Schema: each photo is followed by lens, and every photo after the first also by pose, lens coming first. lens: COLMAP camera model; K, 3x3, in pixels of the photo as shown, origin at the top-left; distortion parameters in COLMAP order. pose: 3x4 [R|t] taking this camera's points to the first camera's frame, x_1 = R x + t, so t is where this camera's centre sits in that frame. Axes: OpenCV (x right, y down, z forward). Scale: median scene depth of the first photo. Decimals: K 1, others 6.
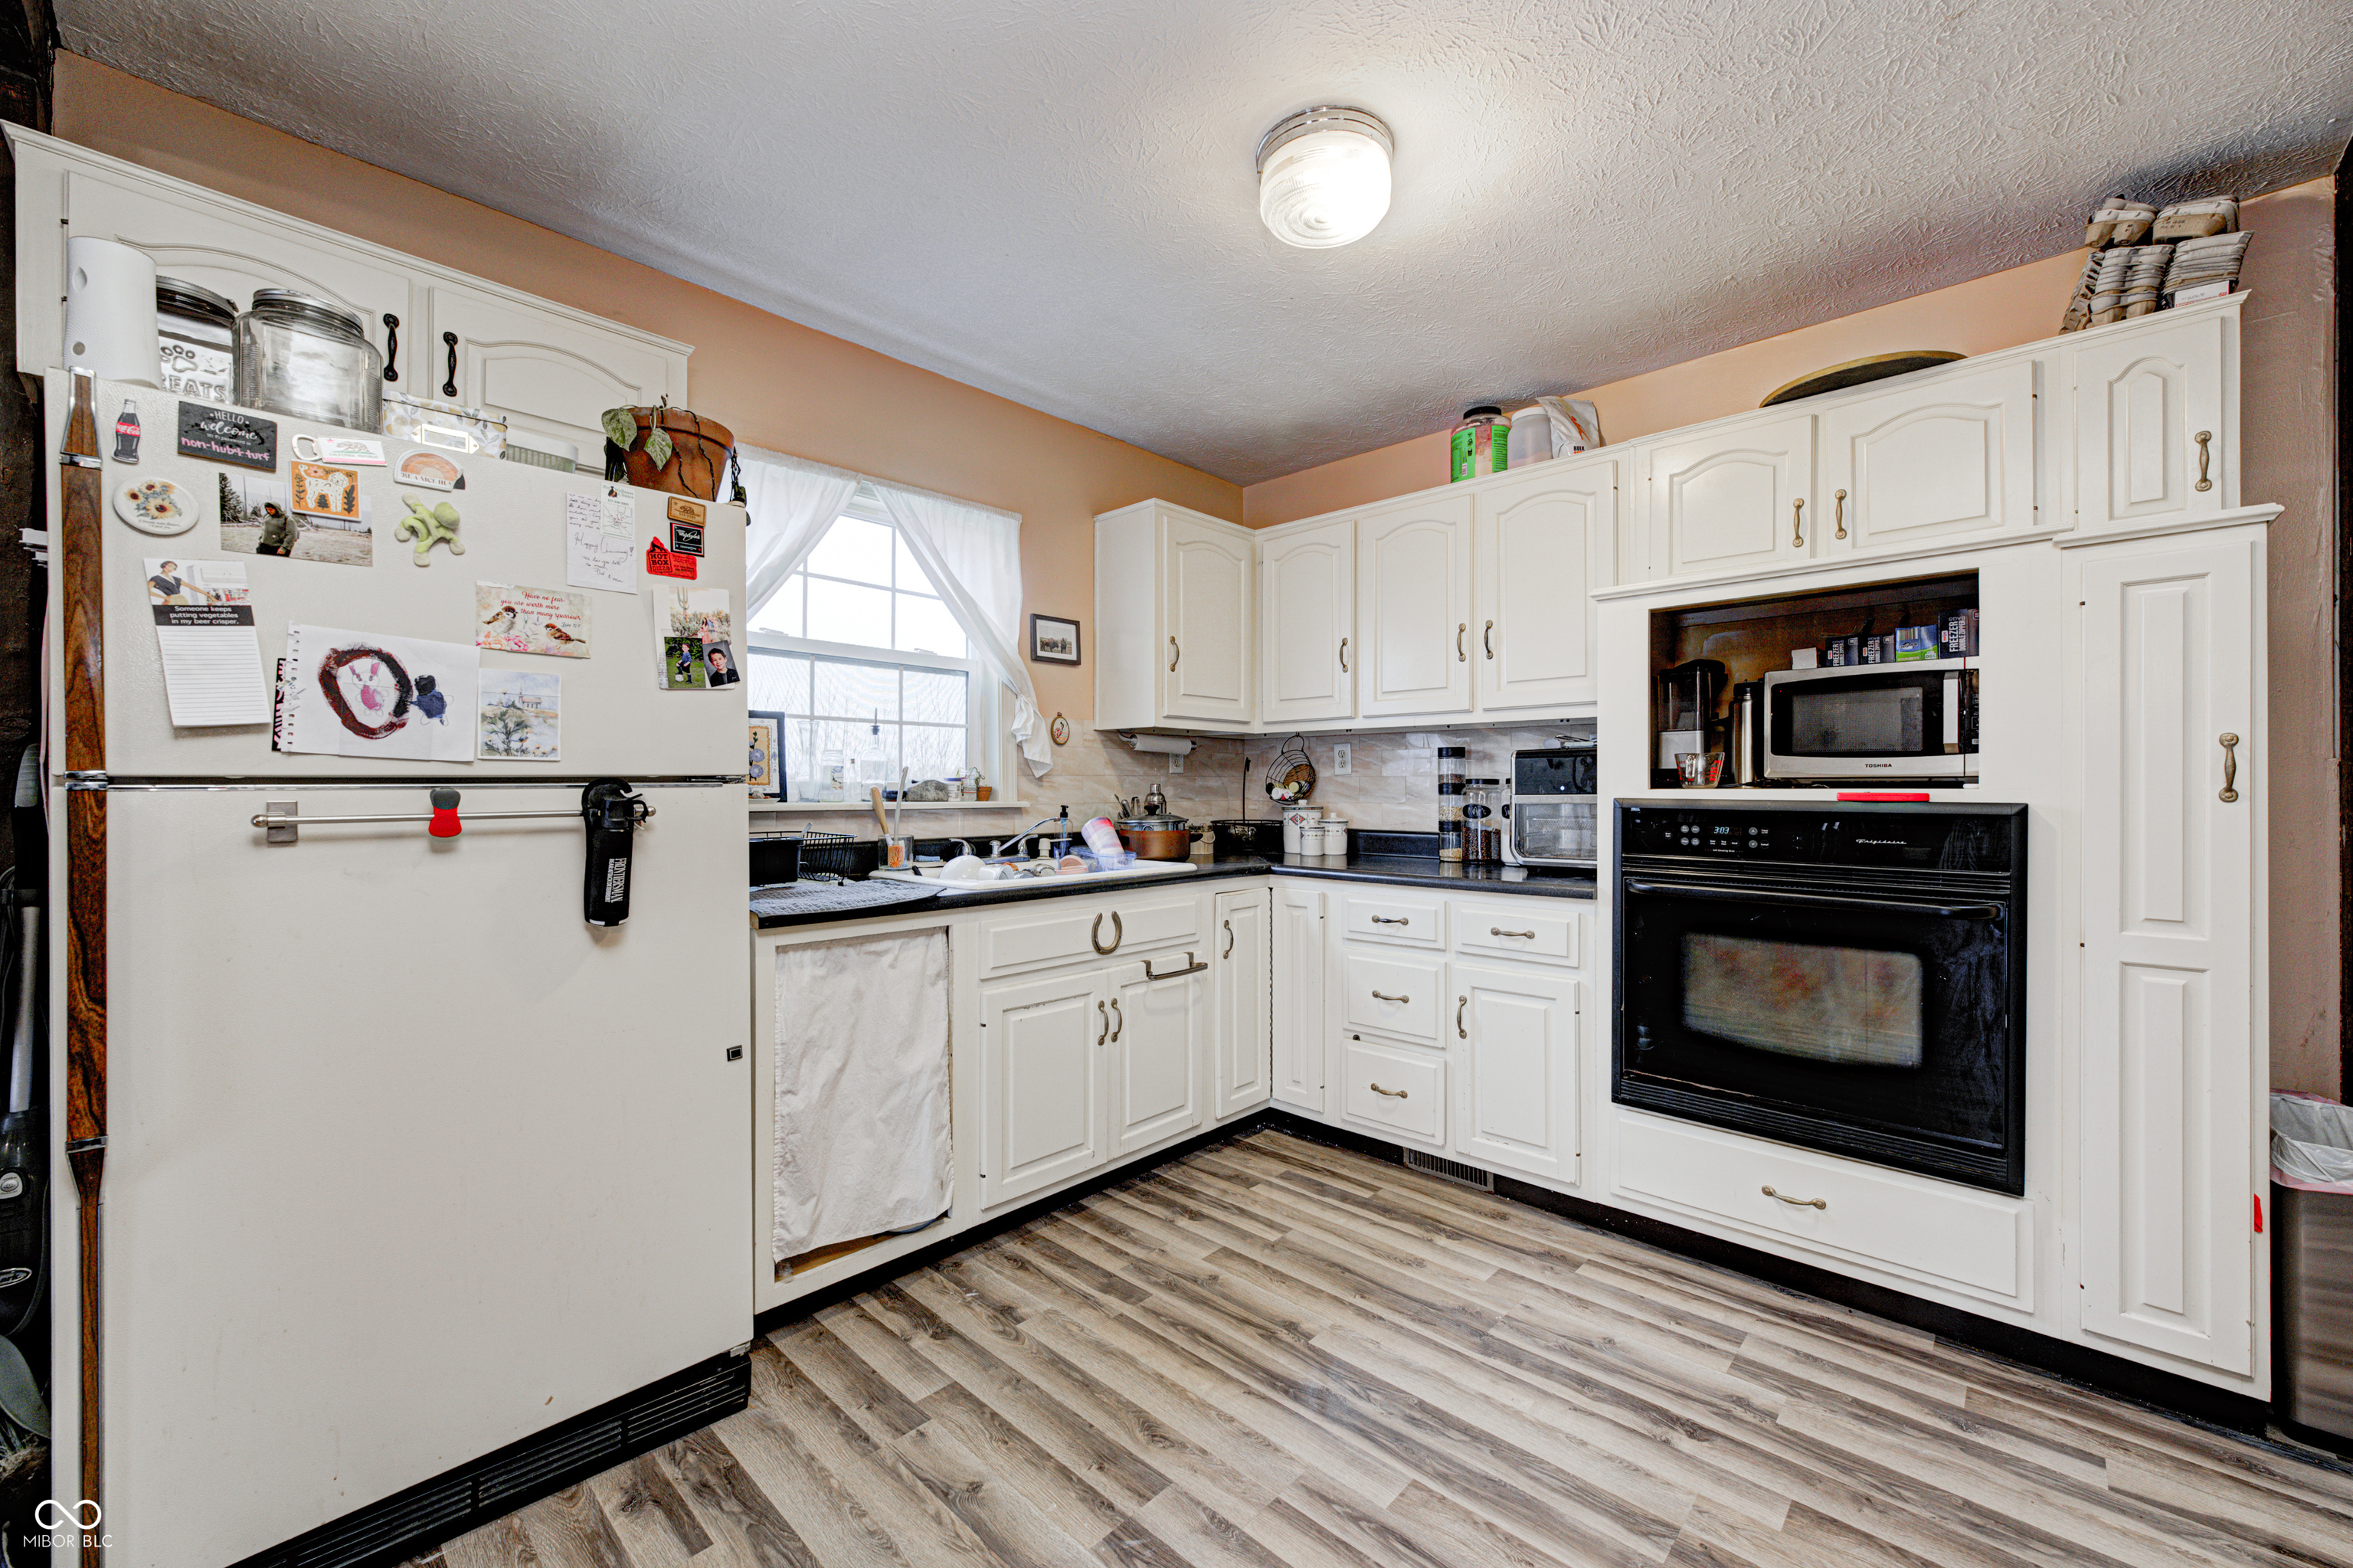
lens RADIAL K [[921.6, 0, 1176.9], [0, 921.6, 787.1], [0, 0, 1]] dist [-0.002382, 0.000539]
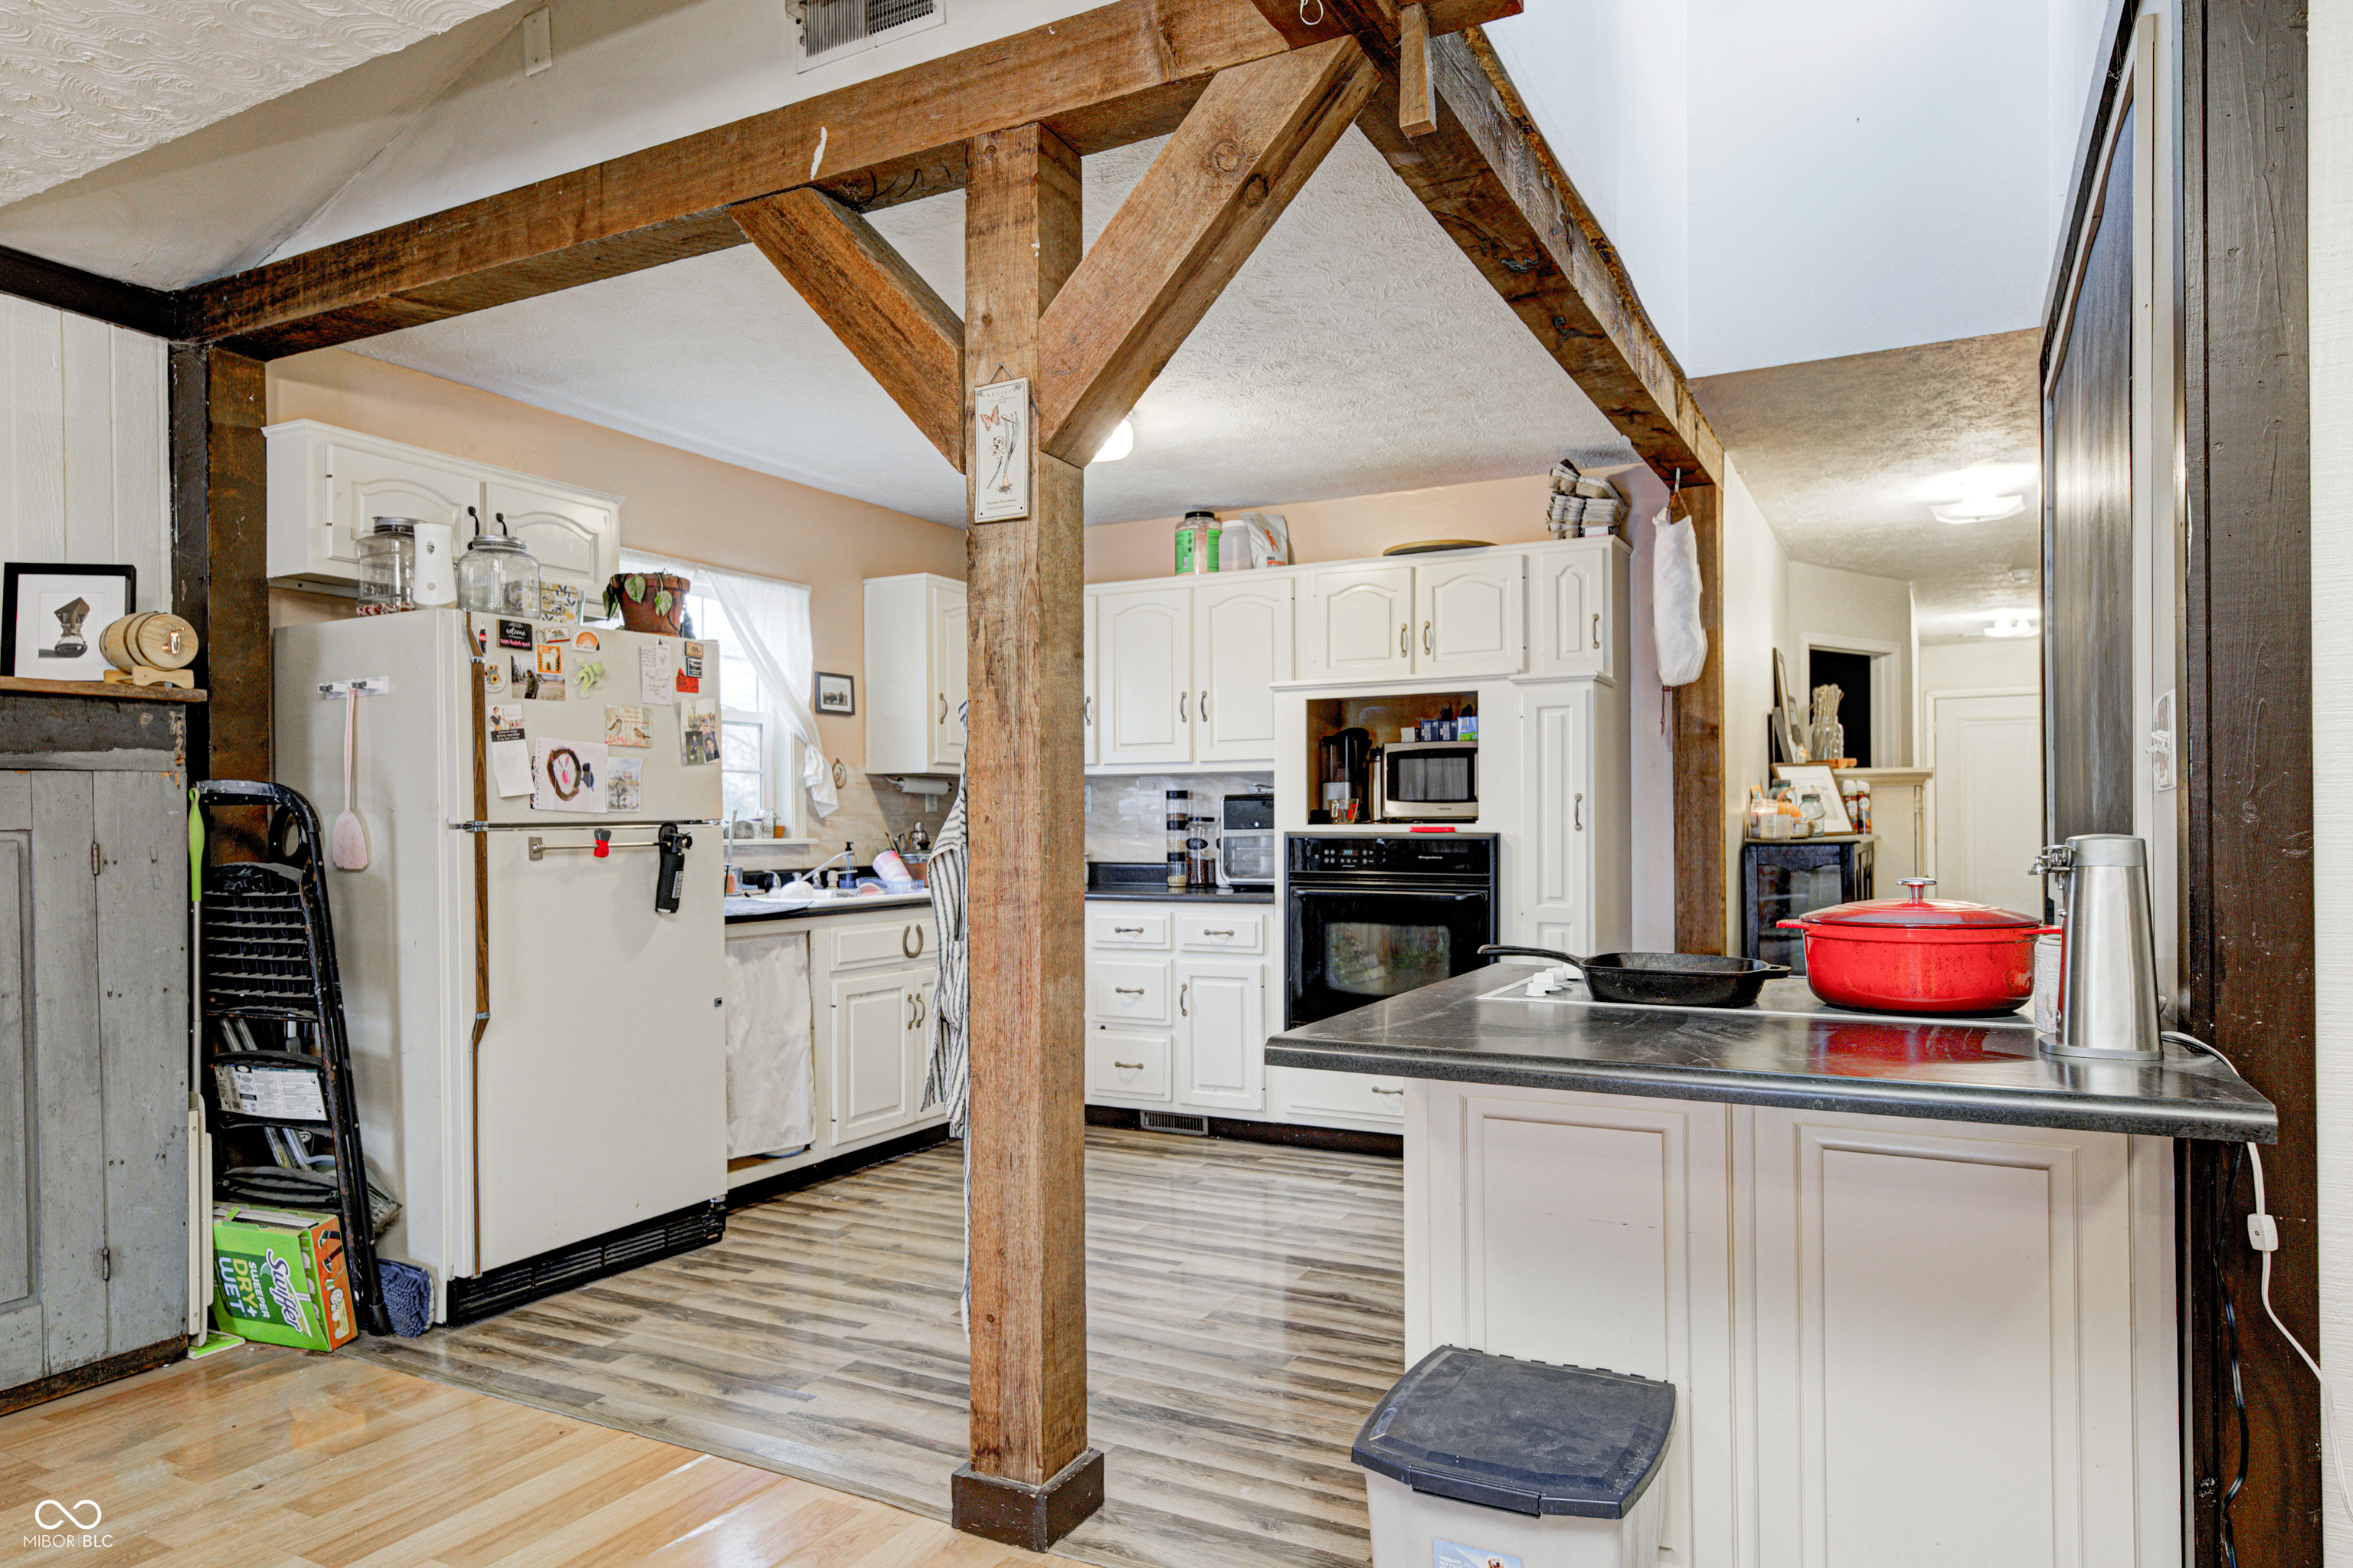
lens RADIAL K [[1443.4, 0, 1158.6], [0, 1443.4, 830.0], [0, 0, 1]] dist [0.004742, 0.000562]
pose [[0.965008, -0.006544, 0.262141, -0.294565], [0.005146, 0.999969, 0.006019, -0.004754], [-0.262172, -0.004459, 0.965011, -1.092386]]
